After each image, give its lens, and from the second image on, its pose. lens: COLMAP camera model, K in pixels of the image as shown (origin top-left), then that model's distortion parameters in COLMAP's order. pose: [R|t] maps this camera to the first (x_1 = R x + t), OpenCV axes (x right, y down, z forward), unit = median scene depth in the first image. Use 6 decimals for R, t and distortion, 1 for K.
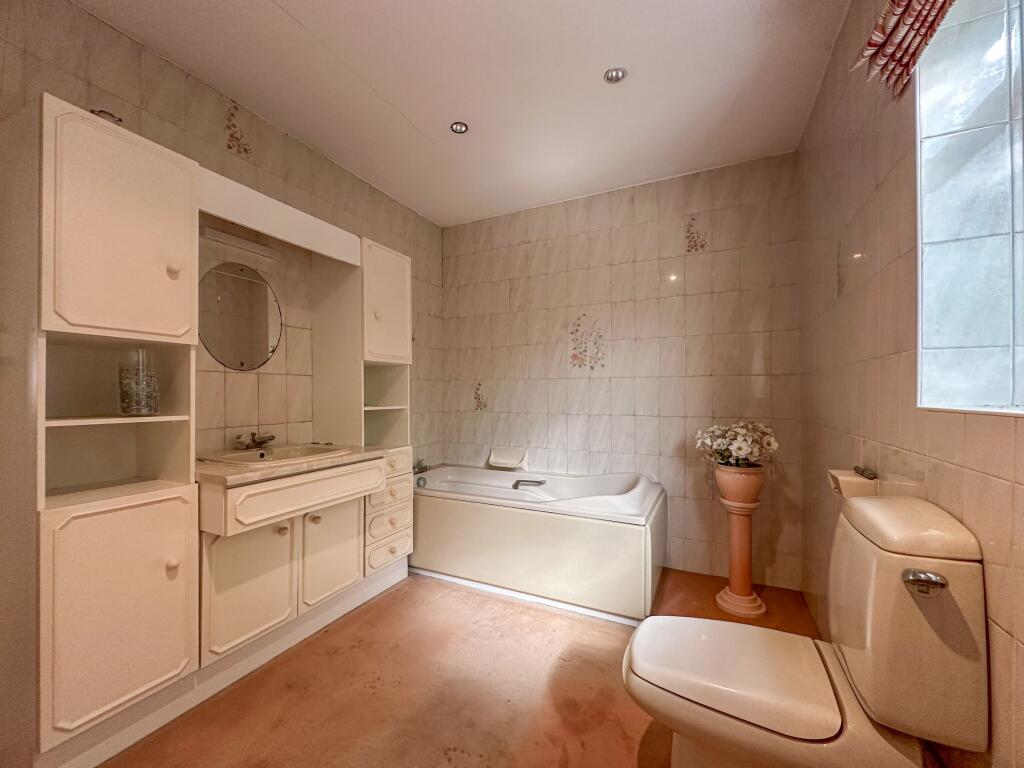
lens RADIAL K [[413.9, 0, 515.1], [0, 413.9, 381.5], [0, 0, 1]] dist [-0.000479, 0.000155]
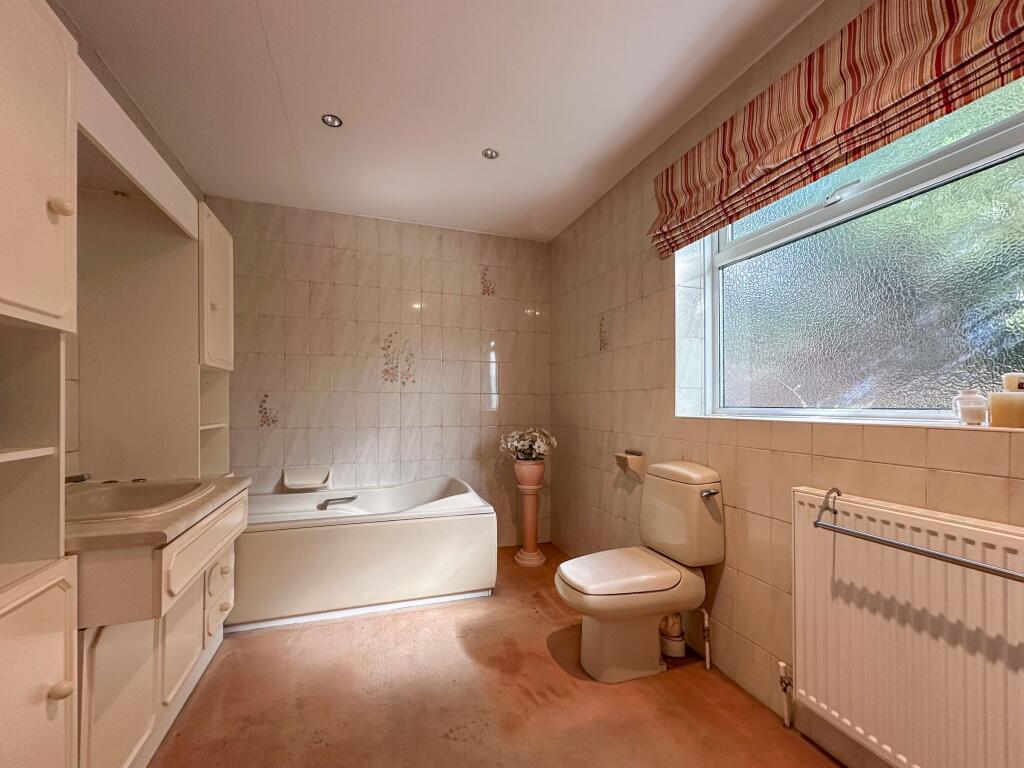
lens RADIAL K [[413.6, 0, 511.0], [0, 413.6, 388.5], [0, 0, 1]] dist [0.001158, 0.000224]
pose [[0.707095, 0.032287, 0.706381, -0.392247], [-0.025132, 0.999473, -0.020527, -0.004763], [-0.706672, -0.003238, 0.707534, 0.048528]]
